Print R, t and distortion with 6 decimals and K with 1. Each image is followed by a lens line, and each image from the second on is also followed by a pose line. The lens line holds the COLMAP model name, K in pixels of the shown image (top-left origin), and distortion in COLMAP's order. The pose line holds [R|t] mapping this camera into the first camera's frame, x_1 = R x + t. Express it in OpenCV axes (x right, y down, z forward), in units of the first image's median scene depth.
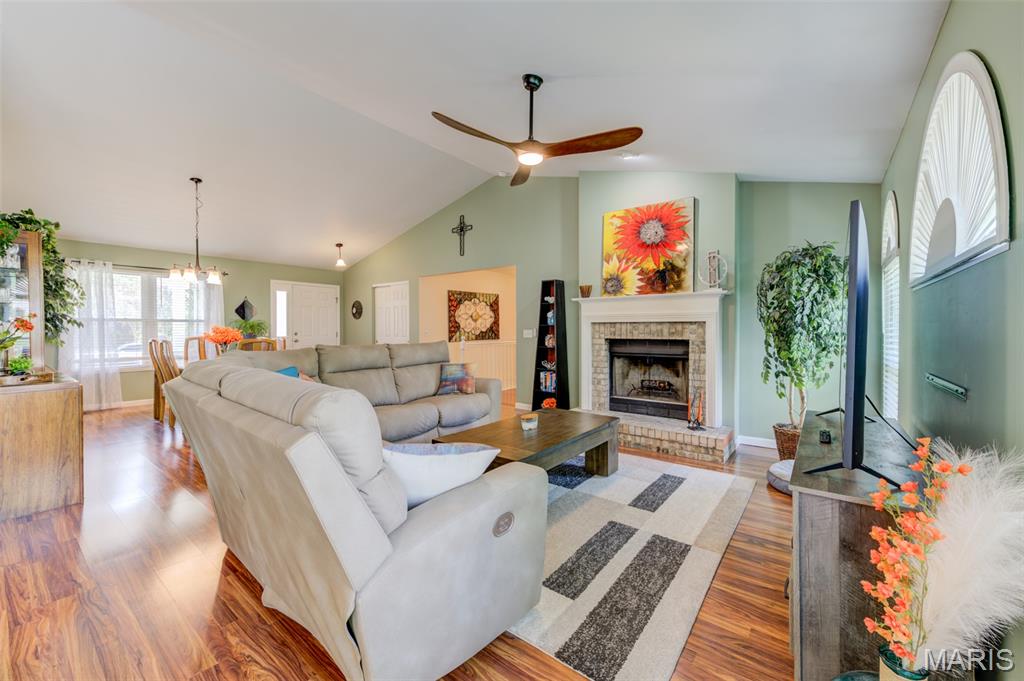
lens RADIAL K [[407.8, 0, 512.0], [0, 407.8, 340.5], [0, 0, 1]] dist [0.002164, 0.000286]
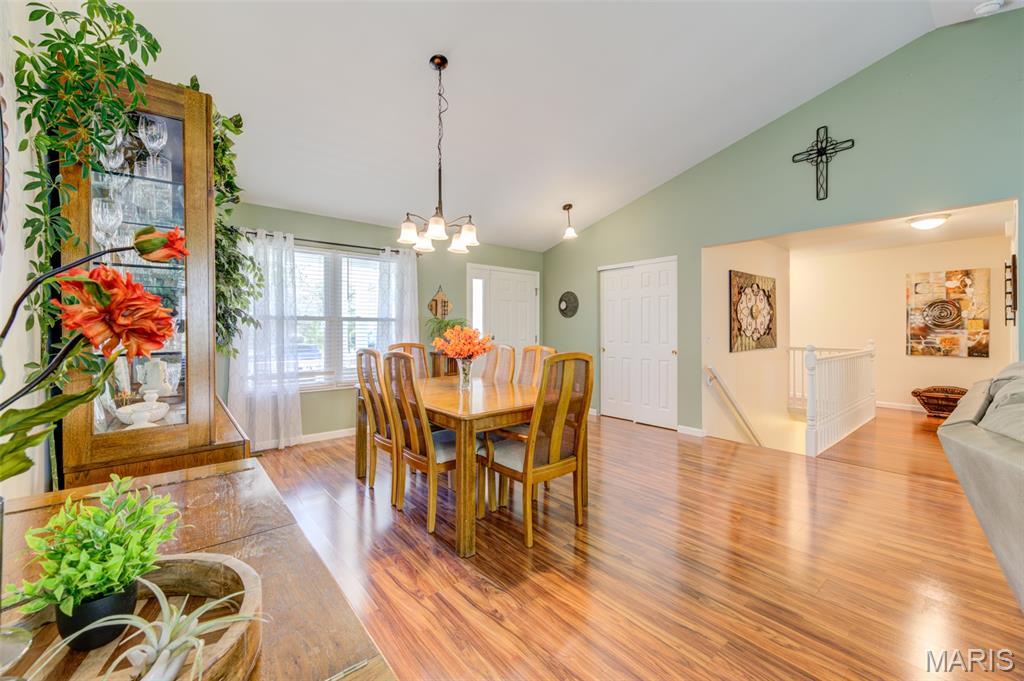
lens RADIAL K [[404.8, 0, 499.1], [0, 404.8, 339.1], [0, 0, 1]] dist [0.001170, 0.000118]
pose [[0.971820, 0.007677, -0.235600, -0.482752], [-0.009488, 0.999933, -0.006556, -0.013403], [0.235534, 0.008607, 0.971828, 0.421763]]
